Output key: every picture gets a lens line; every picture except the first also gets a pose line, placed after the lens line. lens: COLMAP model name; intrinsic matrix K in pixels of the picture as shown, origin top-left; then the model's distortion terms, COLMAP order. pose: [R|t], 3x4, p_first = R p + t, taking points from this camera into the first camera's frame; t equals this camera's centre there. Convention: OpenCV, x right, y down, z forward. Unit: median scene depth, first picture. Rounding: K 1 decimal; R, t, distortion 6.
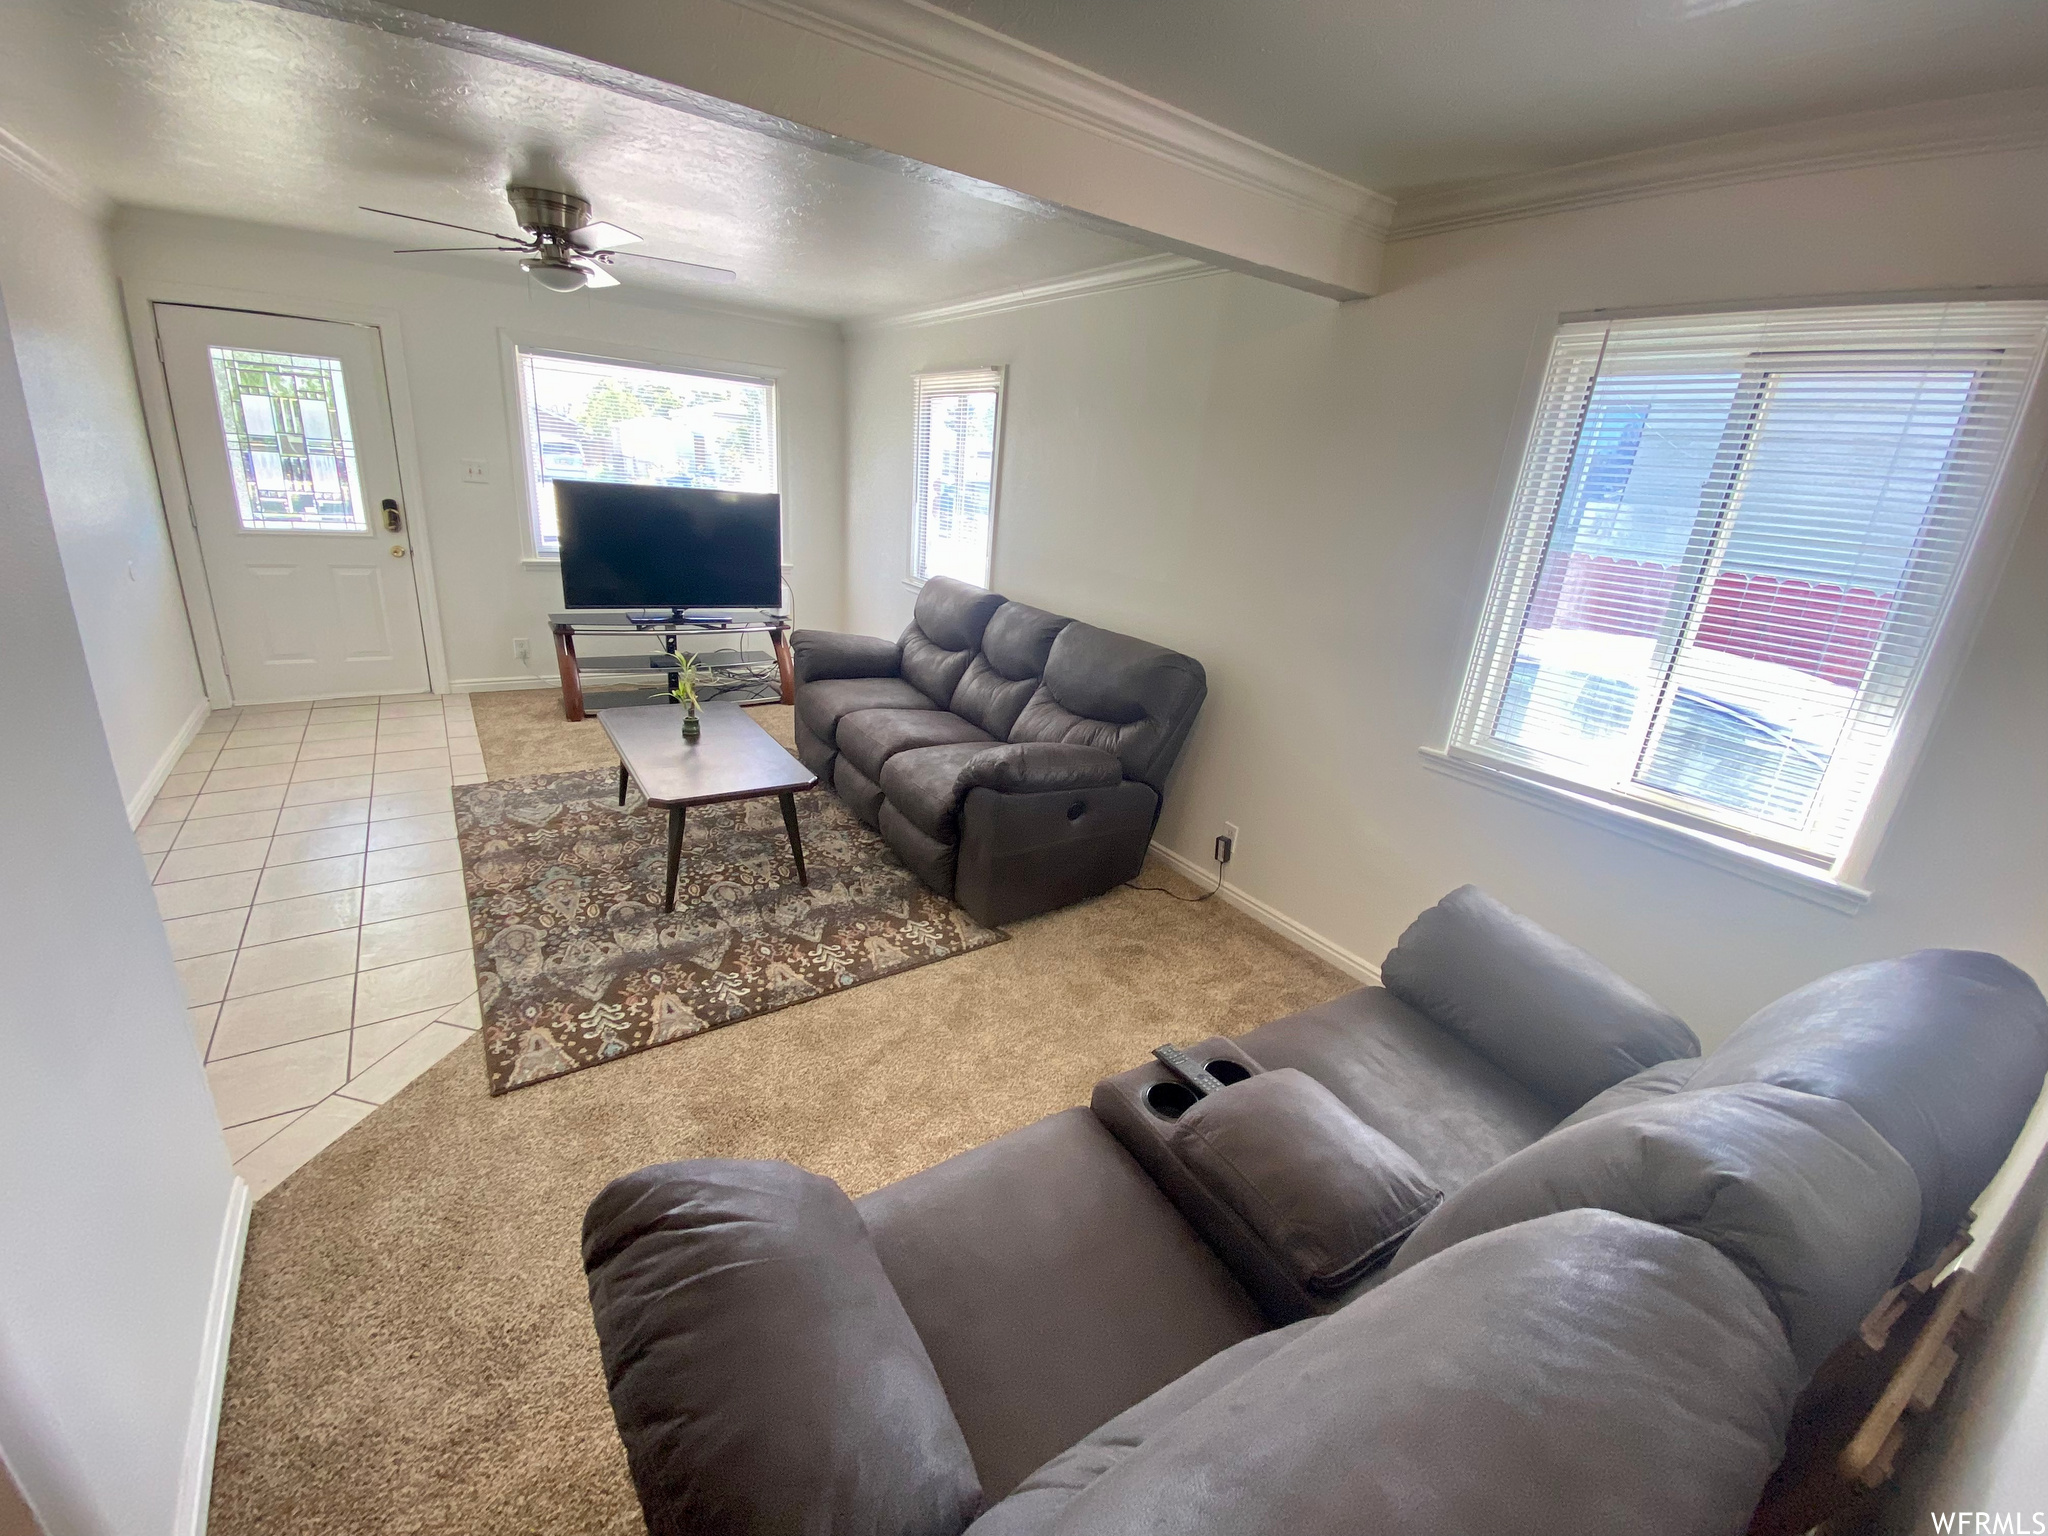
lens RADIAL K [[826.8, 0, 1030.2], [0, 826.8, 764.6], [0, 0, 1]] dist [0.040639, -0.031294]
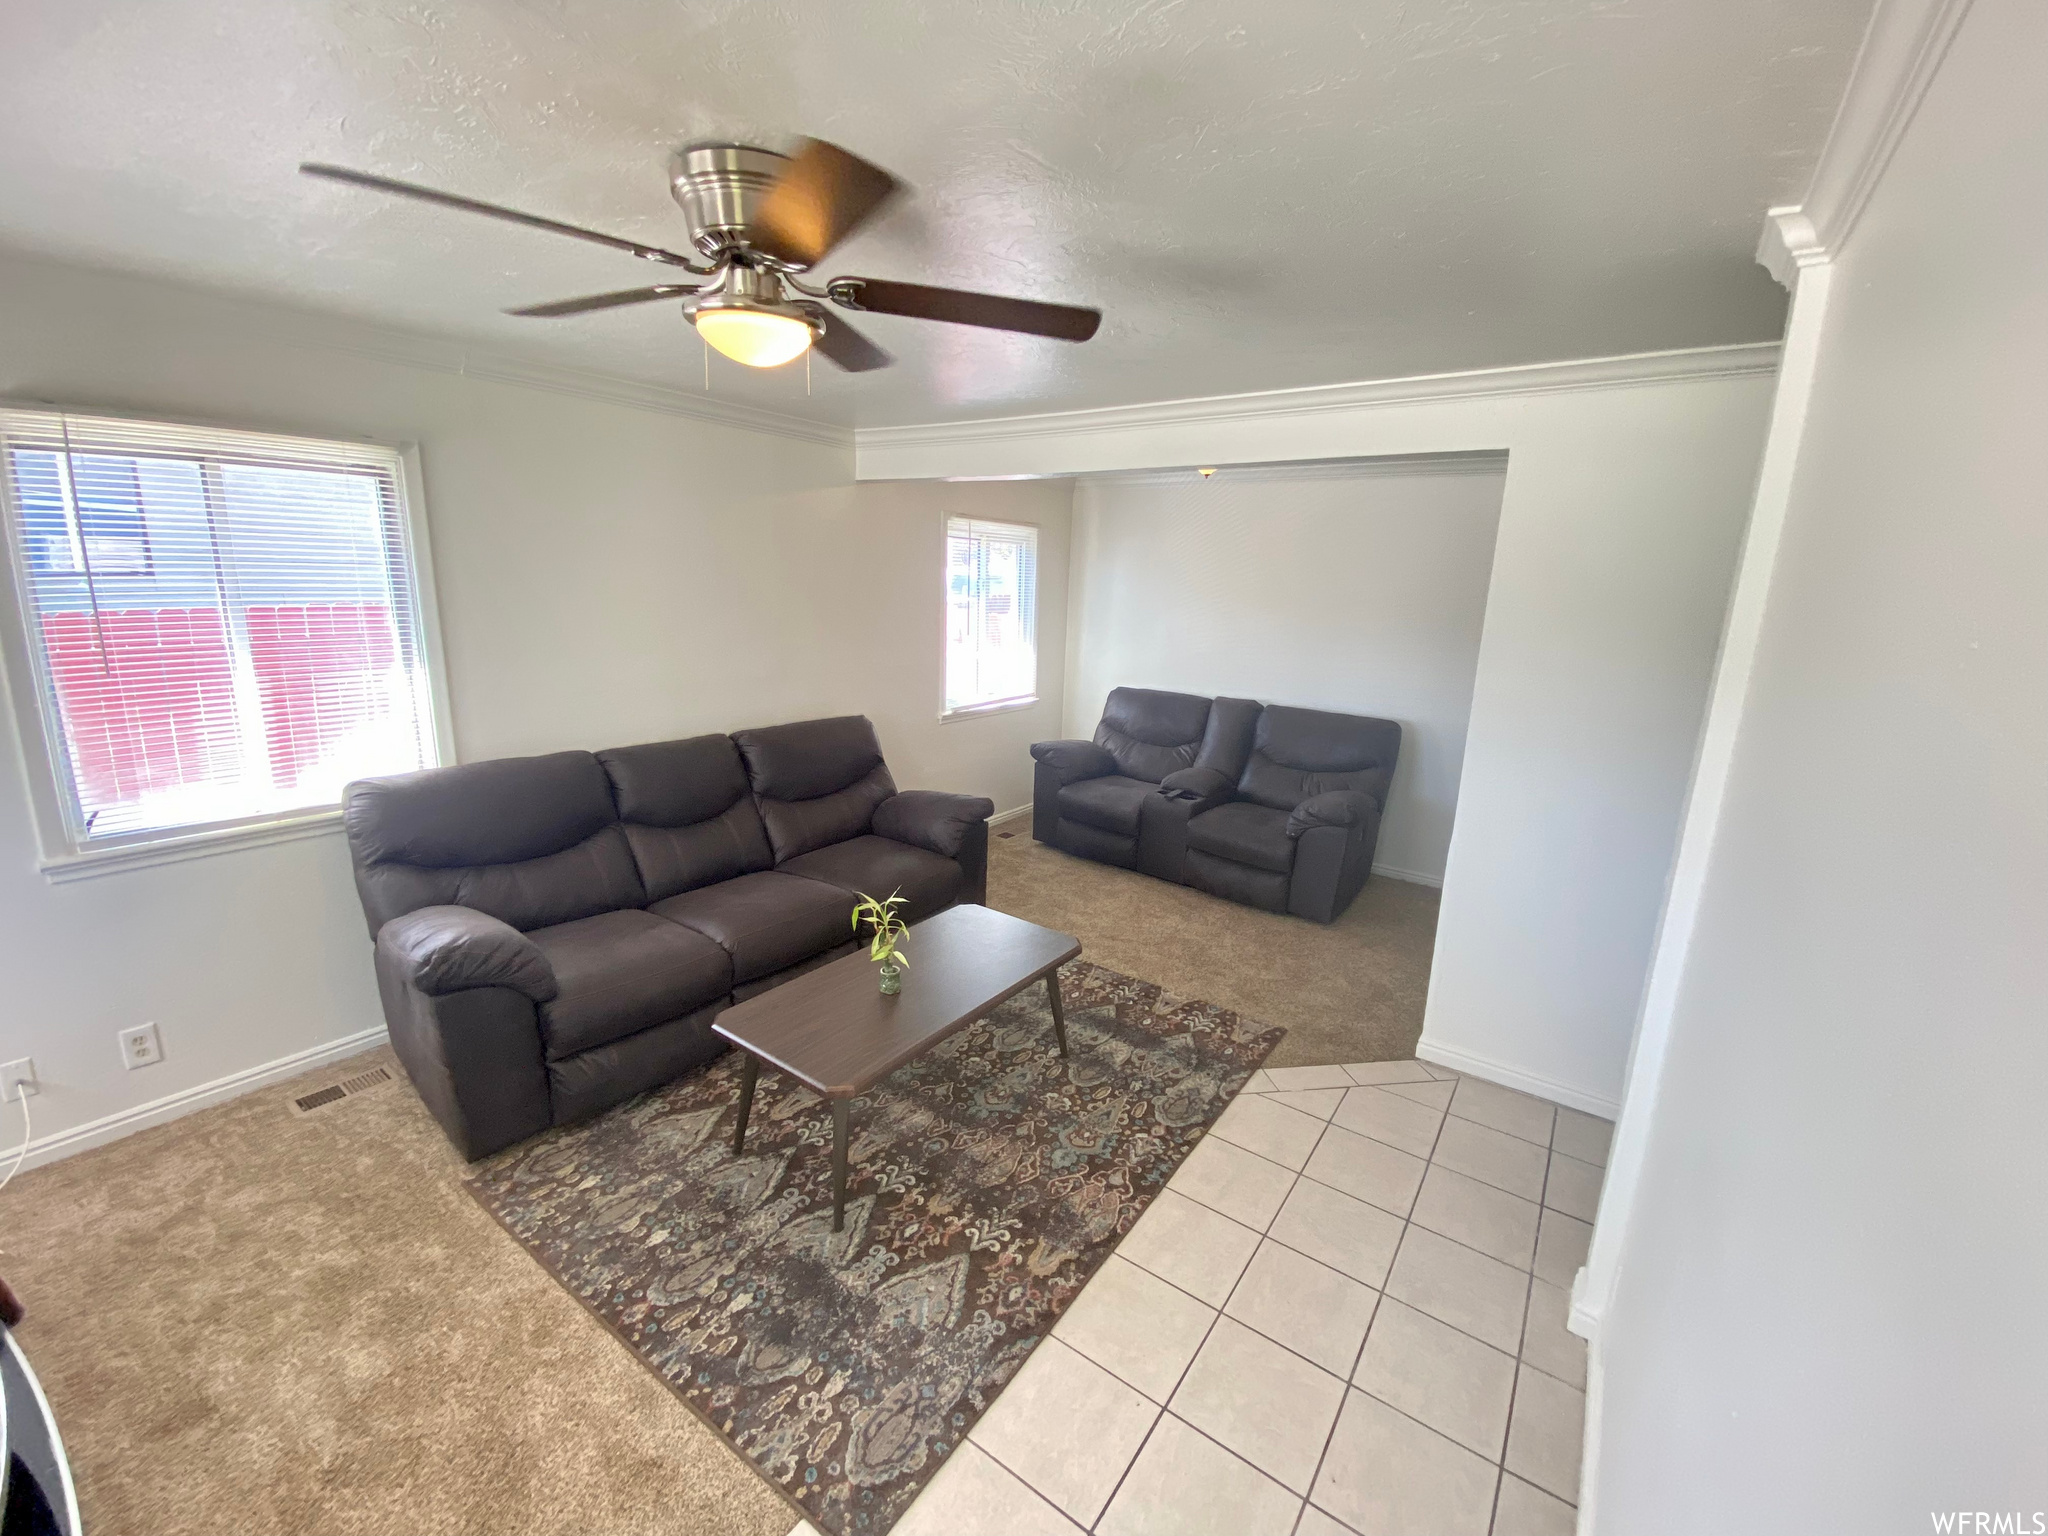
lens RADIAL K [[826.8, 0, 1030.2], [0, 826.8, 764.6], [0, 0, 1]] dist [0.040639, -0.031294]
pose [[-0.340855, -0.286650, 0.895349, -1.280455], [0.264818, 0.884540, 0.384004, -0.561935], [-0.902047, 0.367995, -0.225590, 1.189375]]
